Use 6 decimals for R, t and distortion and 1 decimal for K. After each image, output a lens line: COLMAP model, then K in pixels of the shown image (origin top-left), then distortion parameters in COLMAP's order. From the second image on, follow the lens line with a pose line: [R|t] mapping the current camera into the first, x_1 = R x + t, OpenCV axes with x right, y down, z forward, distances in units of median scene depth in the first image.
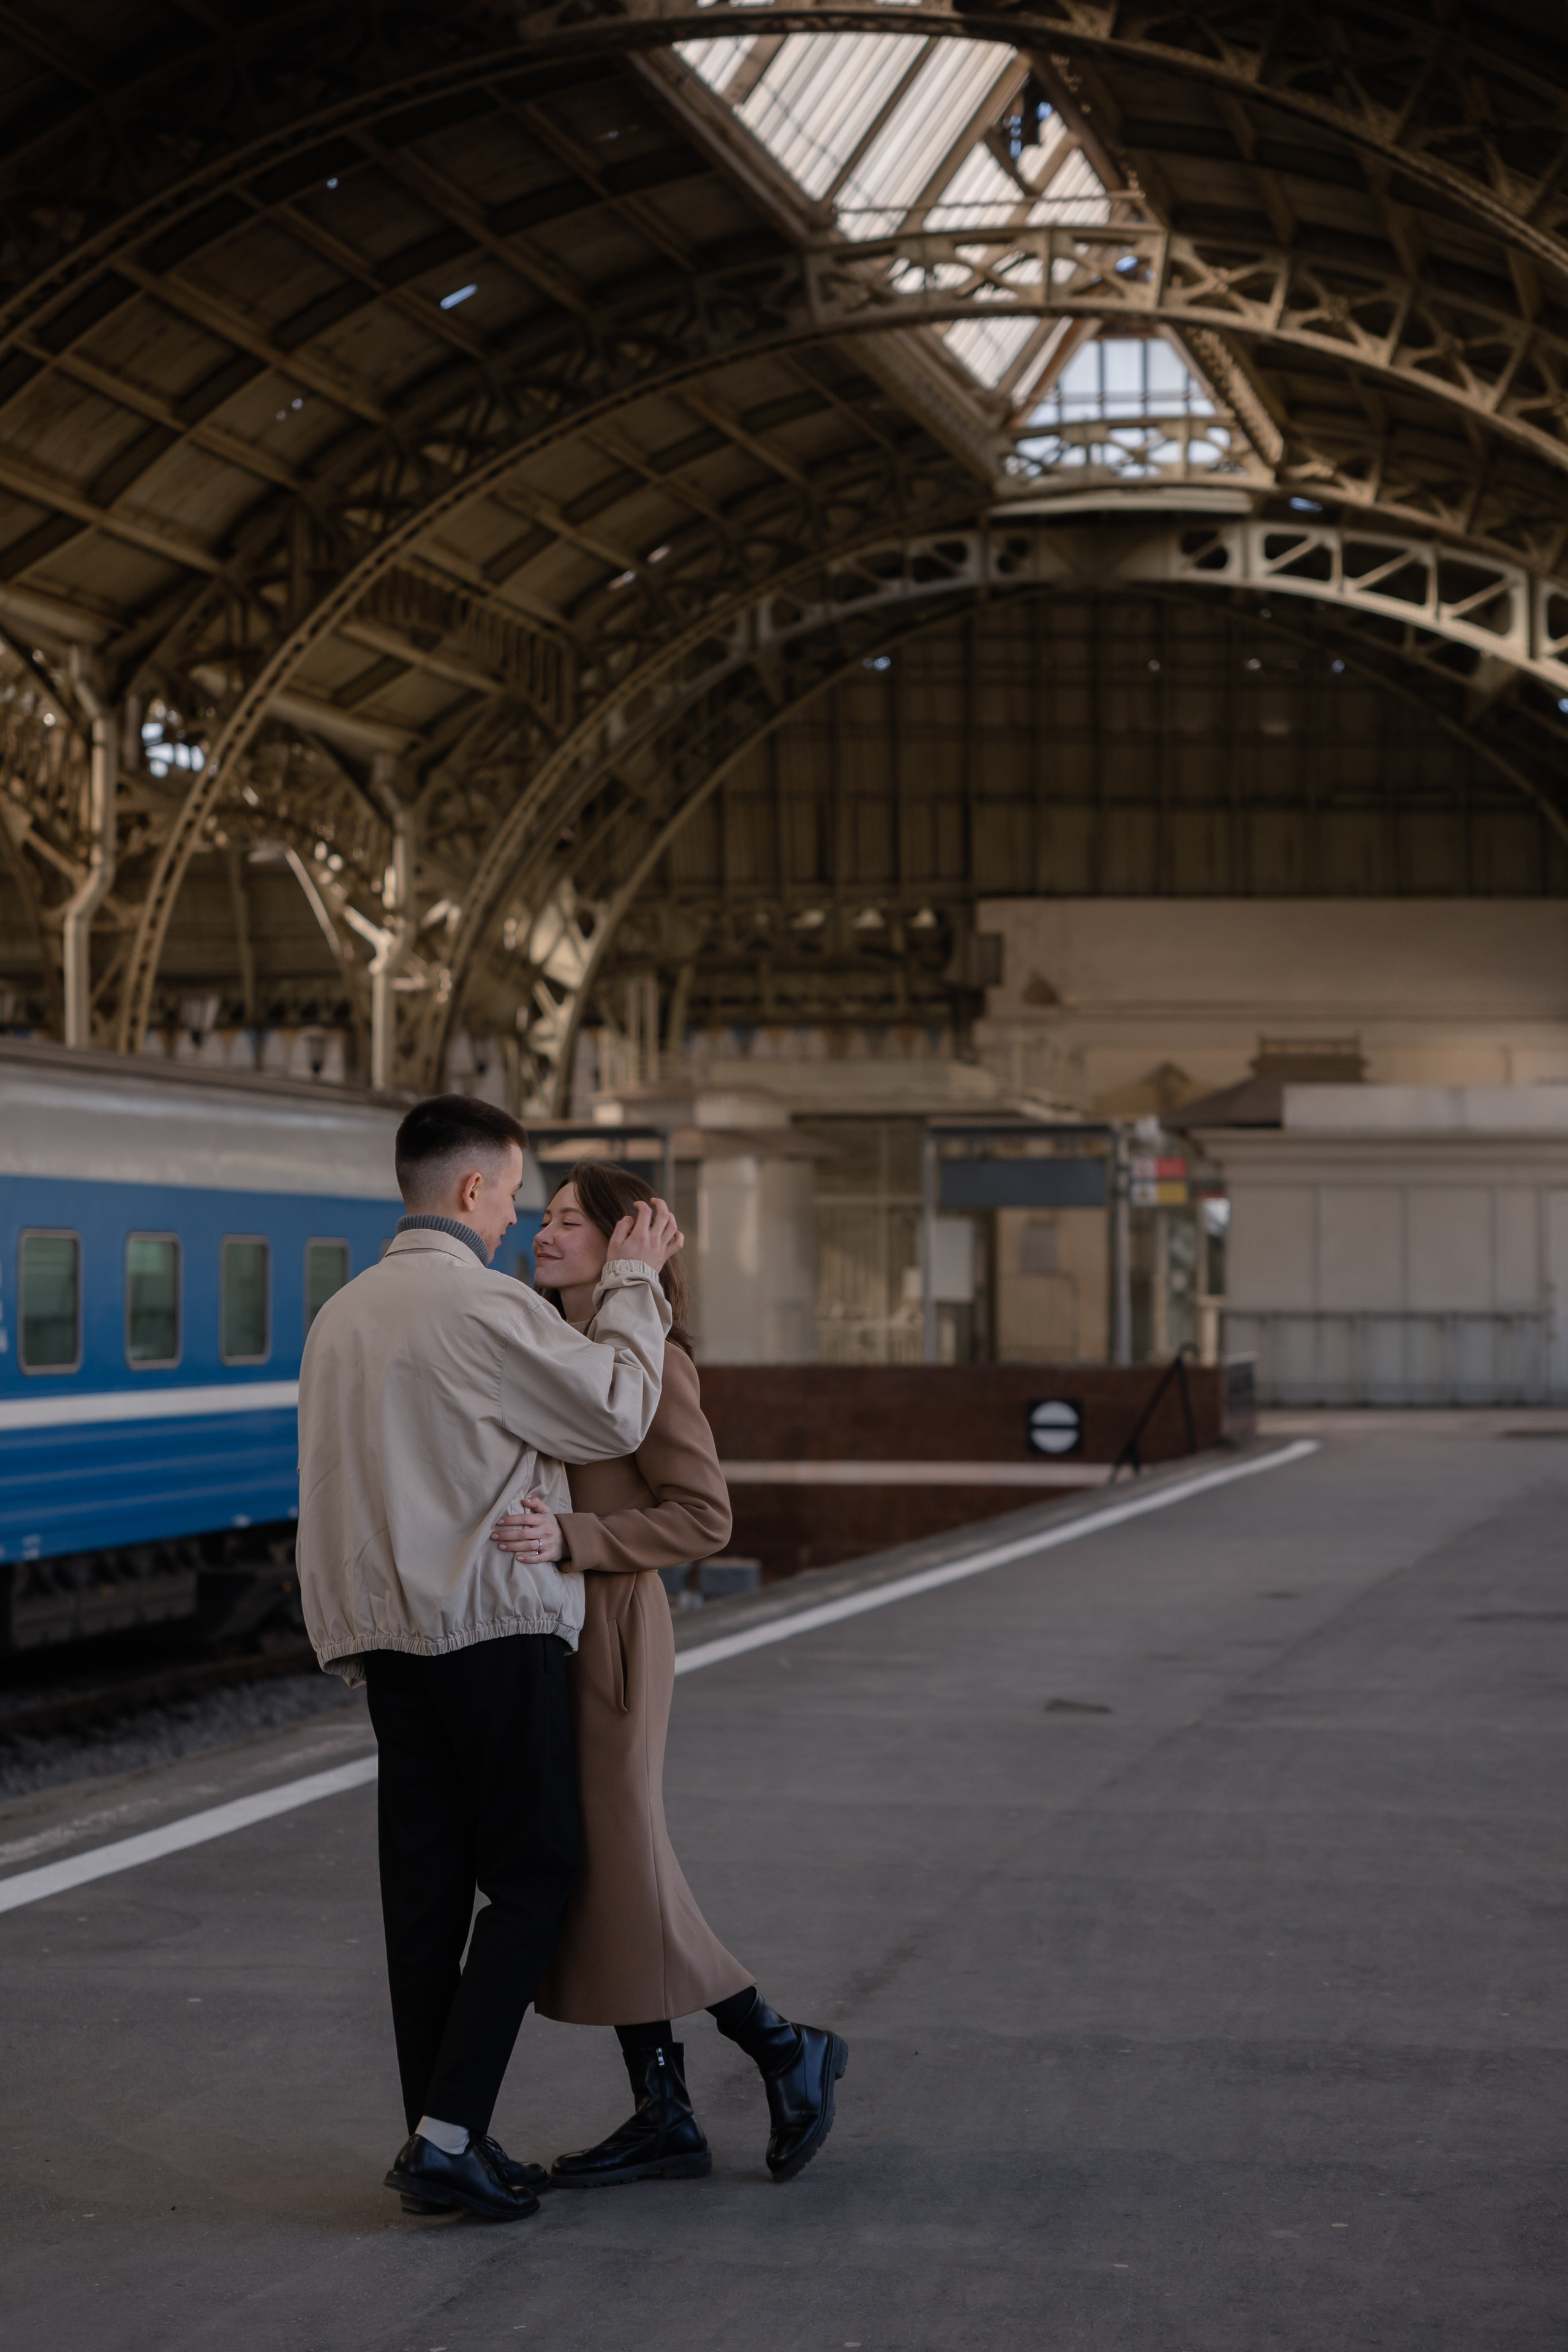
lens RADIAL K [[5296.3, 0, 771.8], [0, 5296.3, 1156.7], [0, 0, 1]] dist [0.067307, 0.000000]
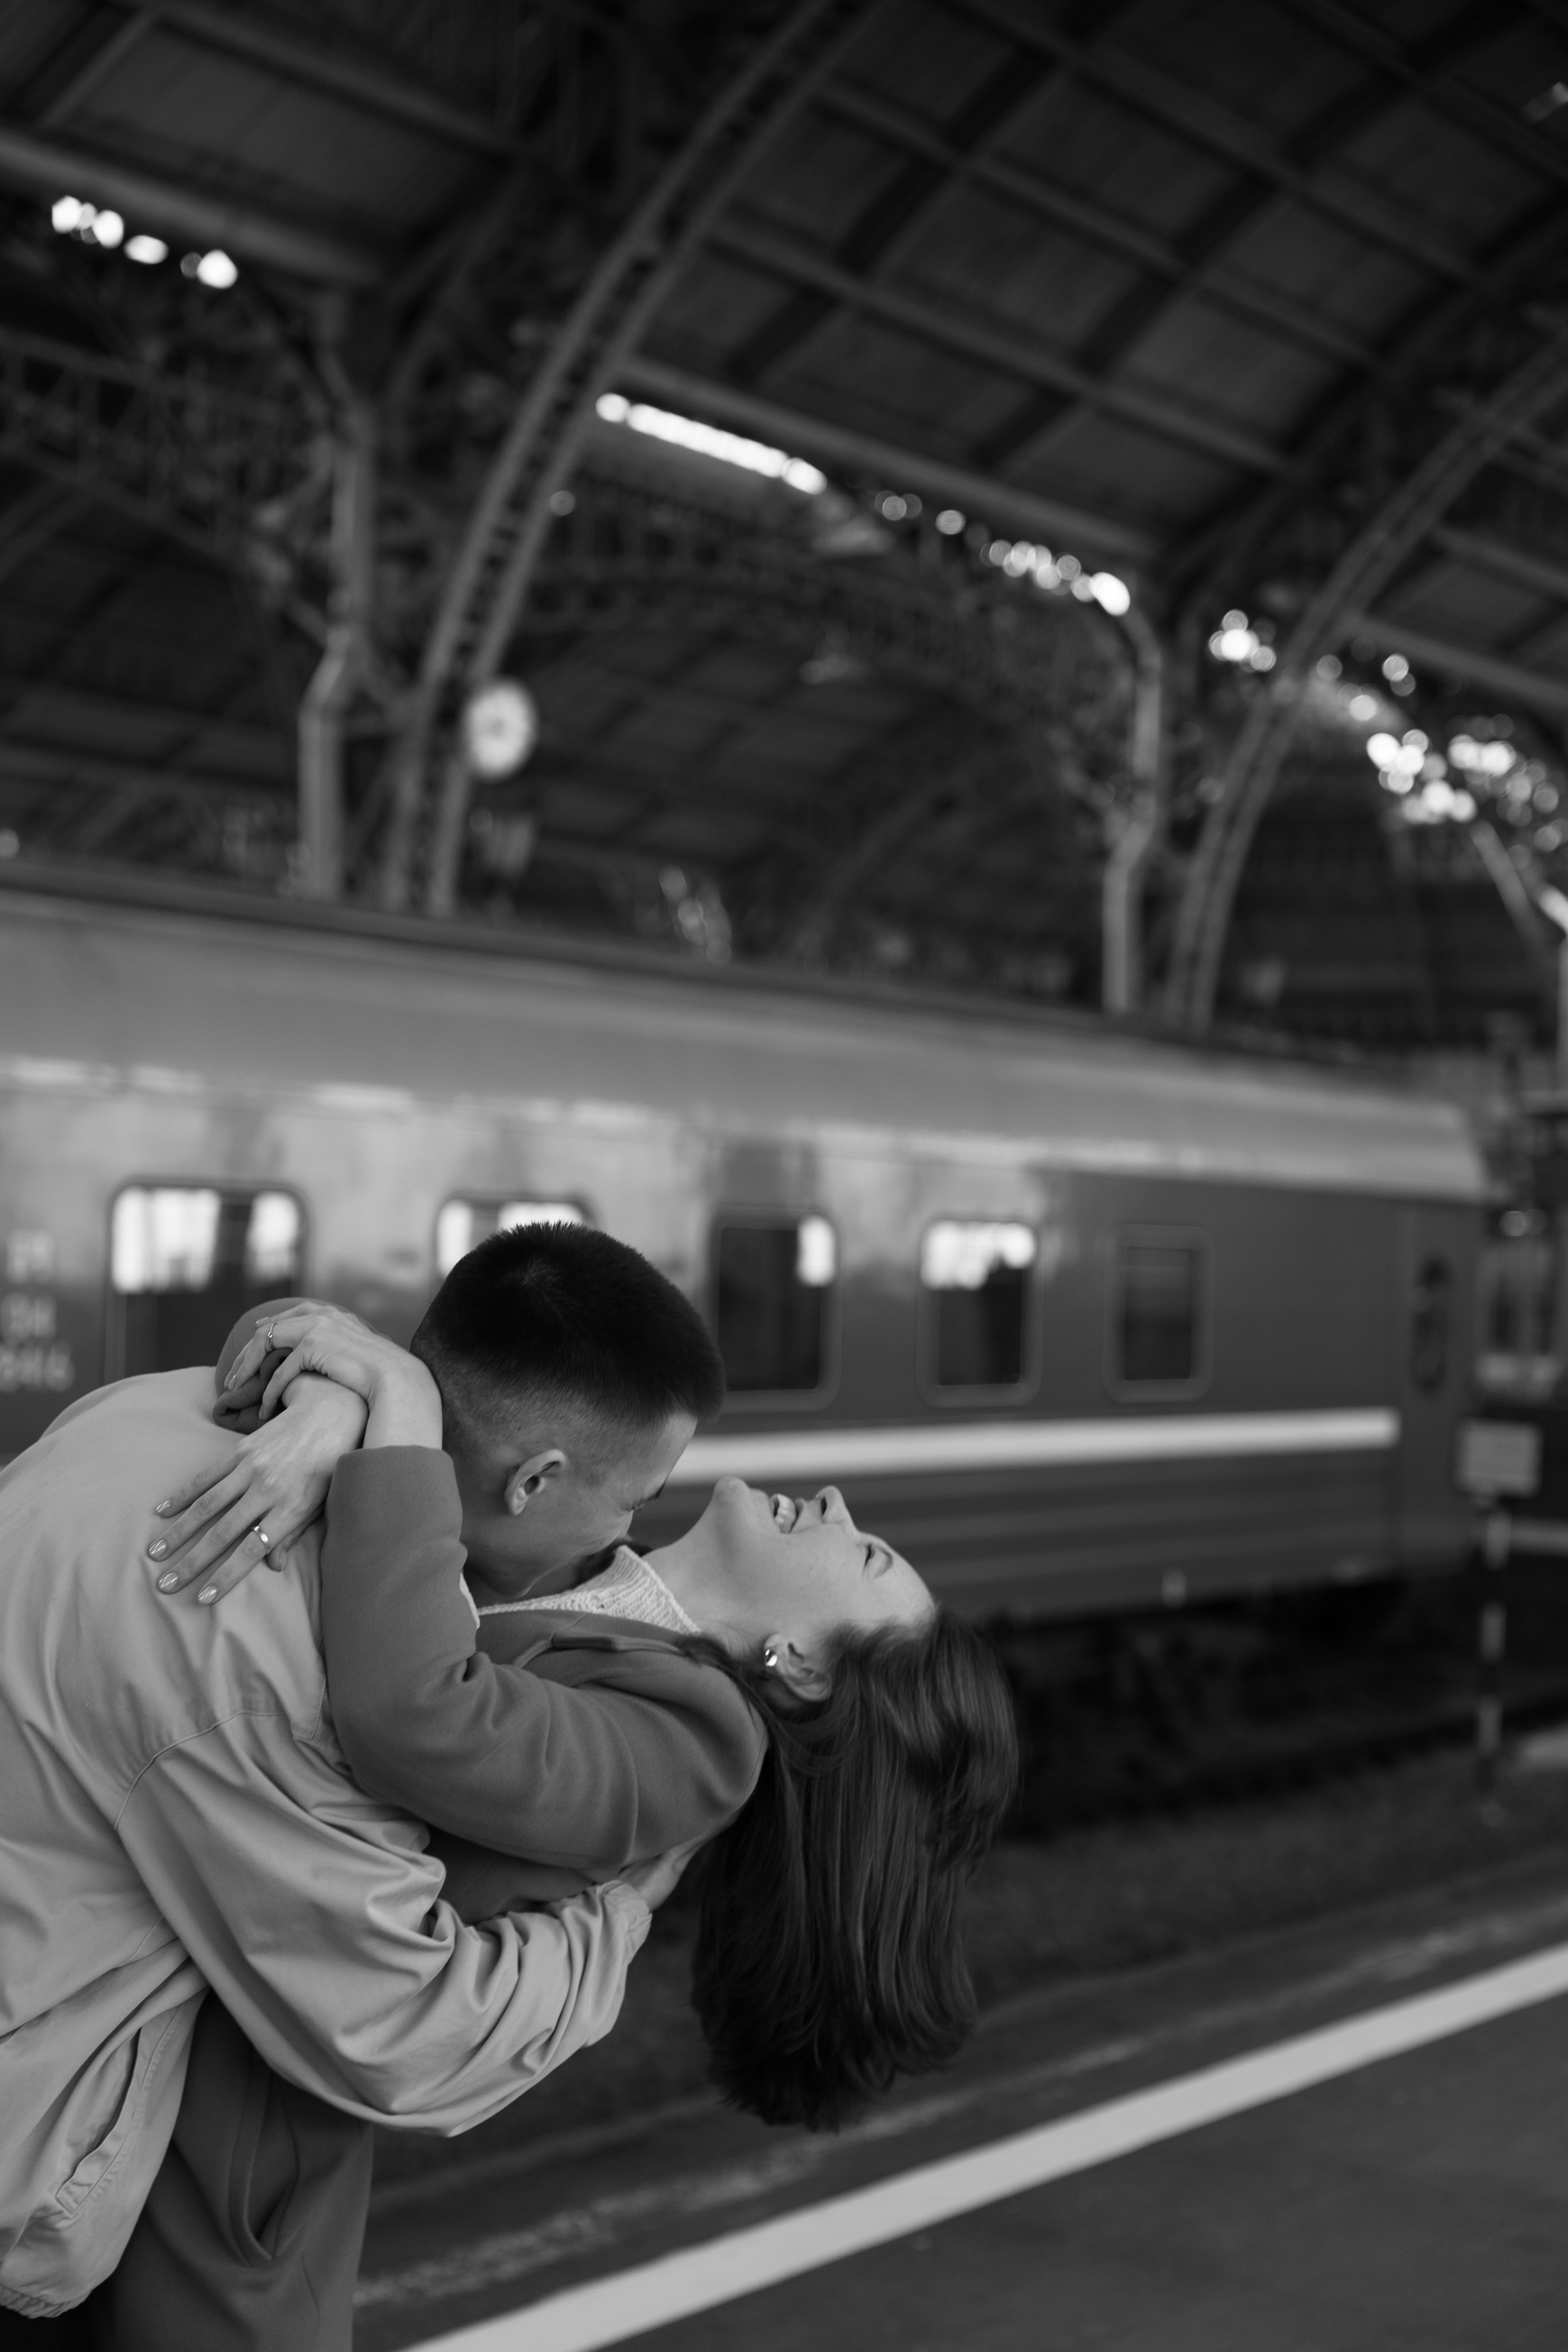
lens RADIAL K [[3590.7, 0, 819.1], [0, 3590.7, 1177.4], [0, 0, 1]] dist [0.027036, 0.000000]
pose [[0.917415, 0.010129, -0.397804, 0.054770], [-0.013590, 0.999890, -0.005881, 0.008841], [0.397700, 0.010802, 0.917452, 0.387516]]
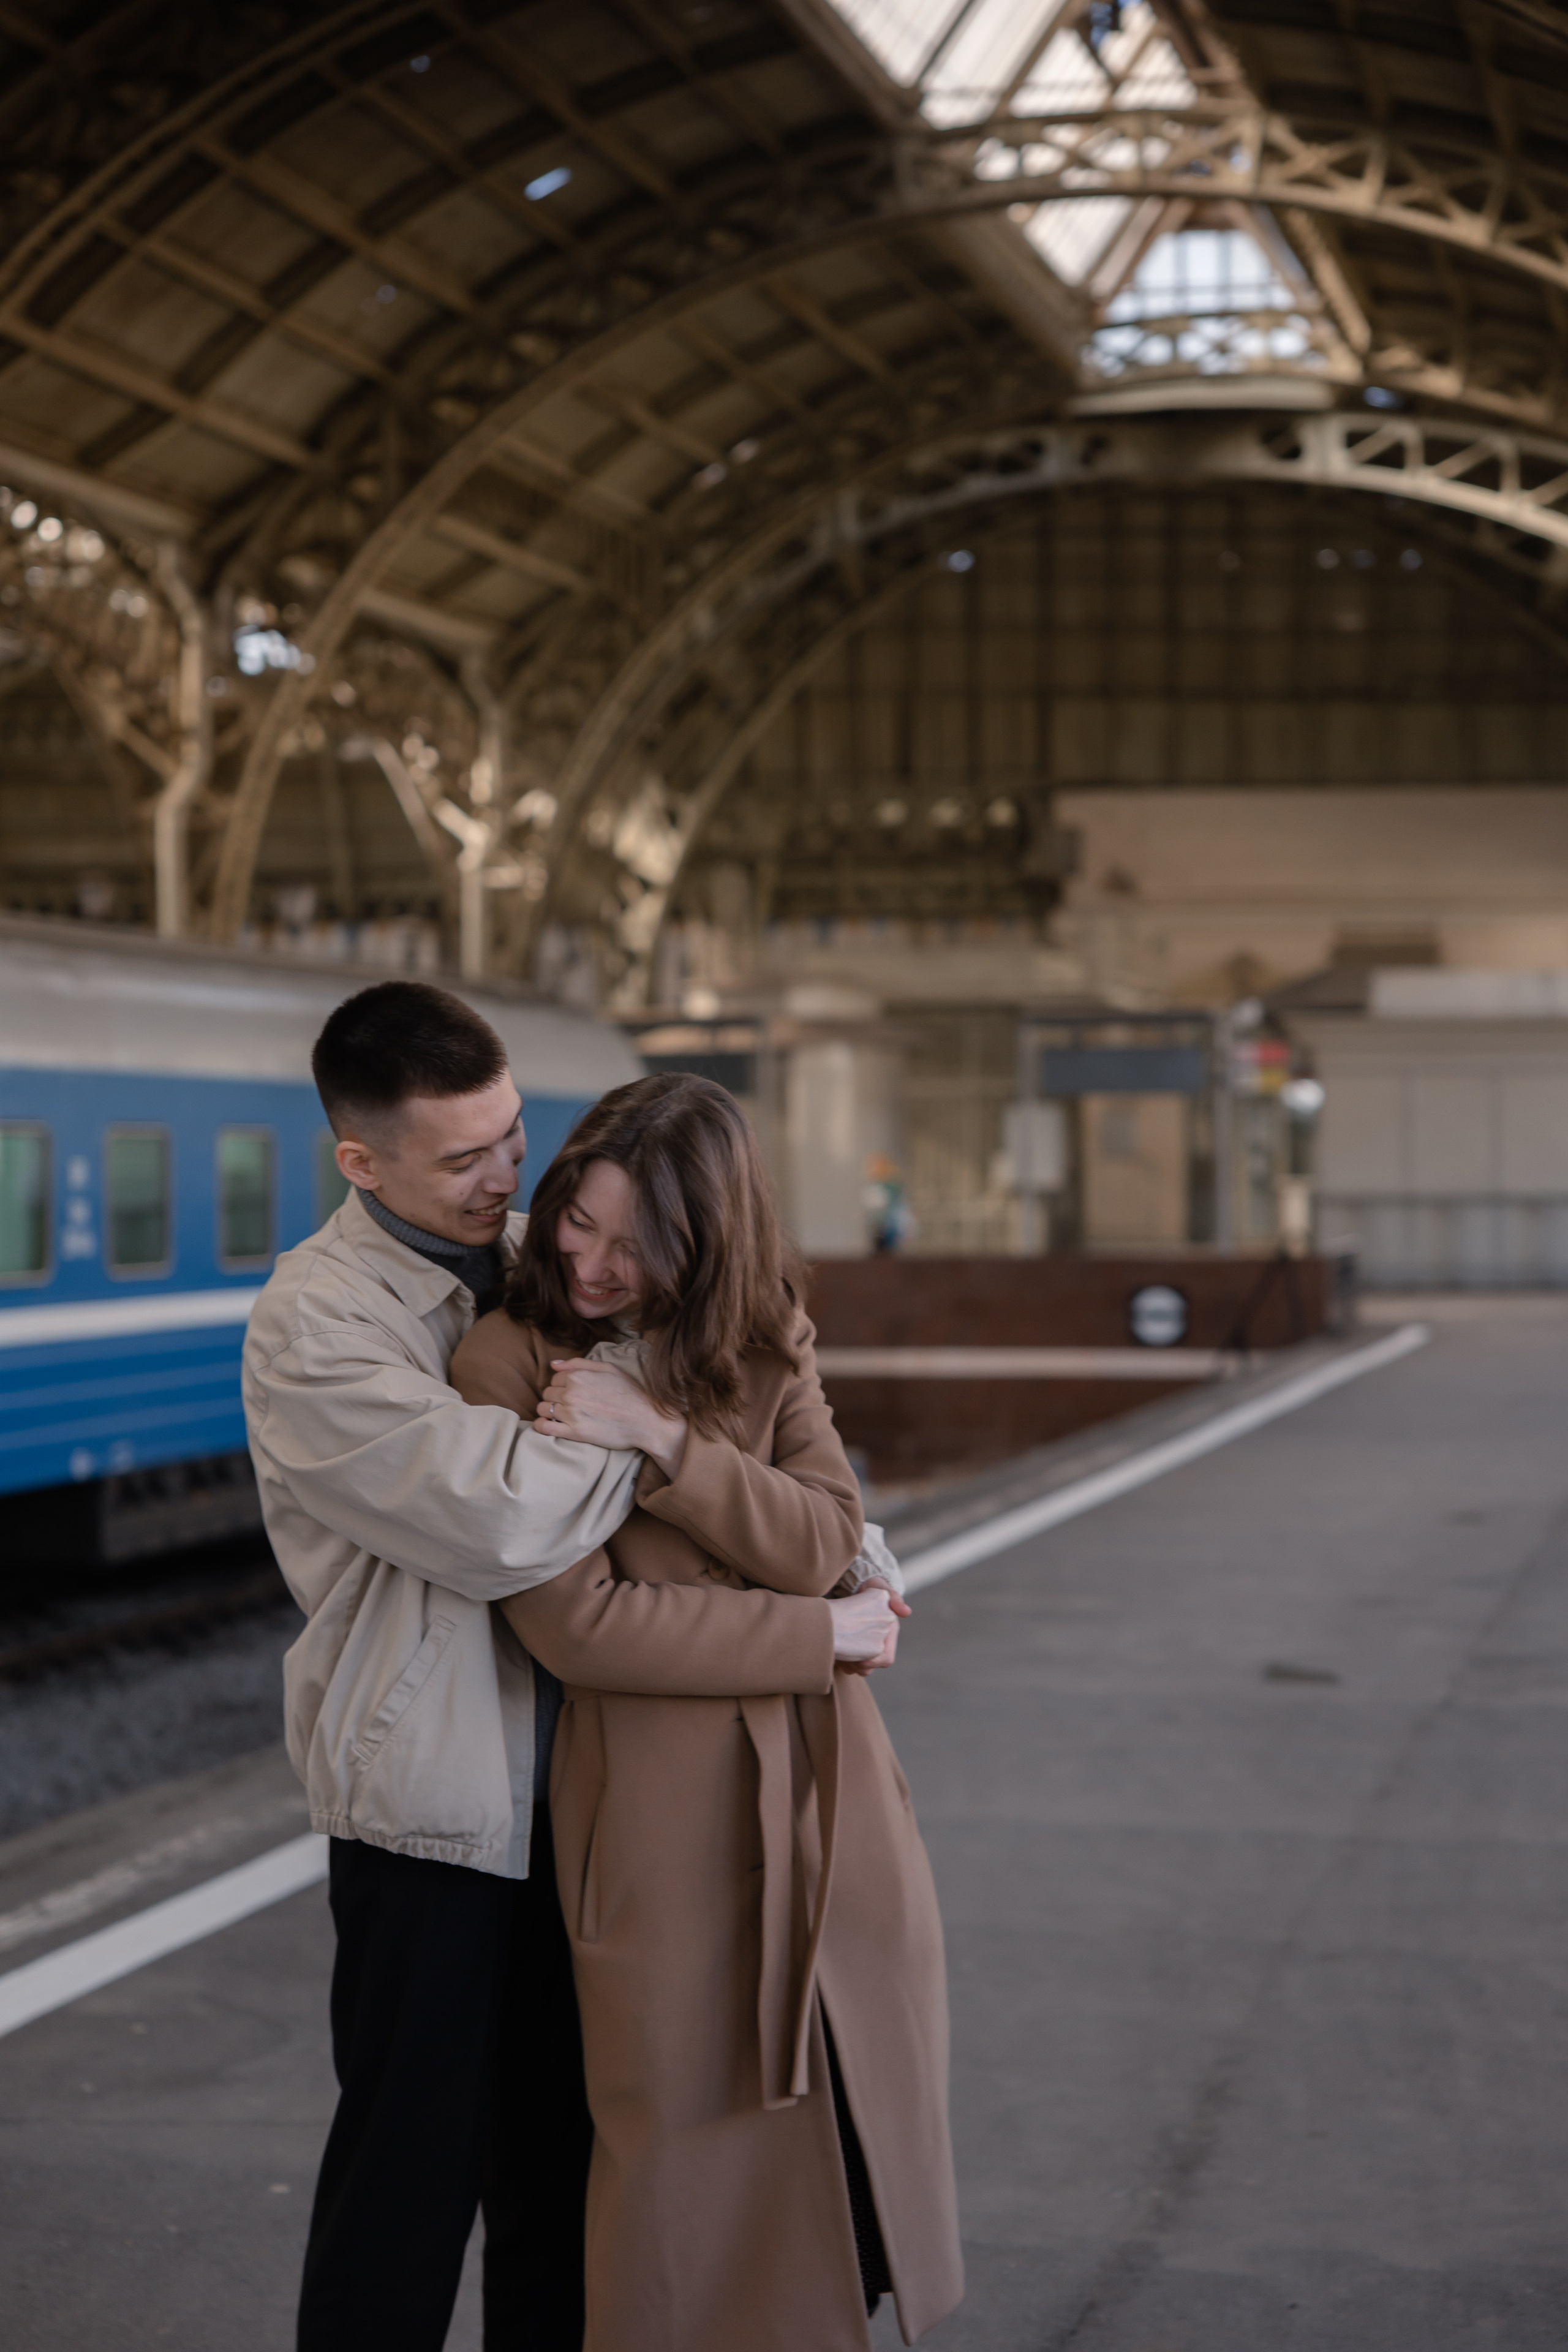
lens RADIAL K [[4840.2, 0, 757.9], [0, 4840.2, 1121.2], [0, 0, 1]] dist [0.131938, 0.000000]
pose [[0.999893, -0.006070, -0.013340, -0.007400], [0.006275, 0.999862, 0.015411, 0.000025], [0.013245, -0.015493, 0.999792, 0.074623]]
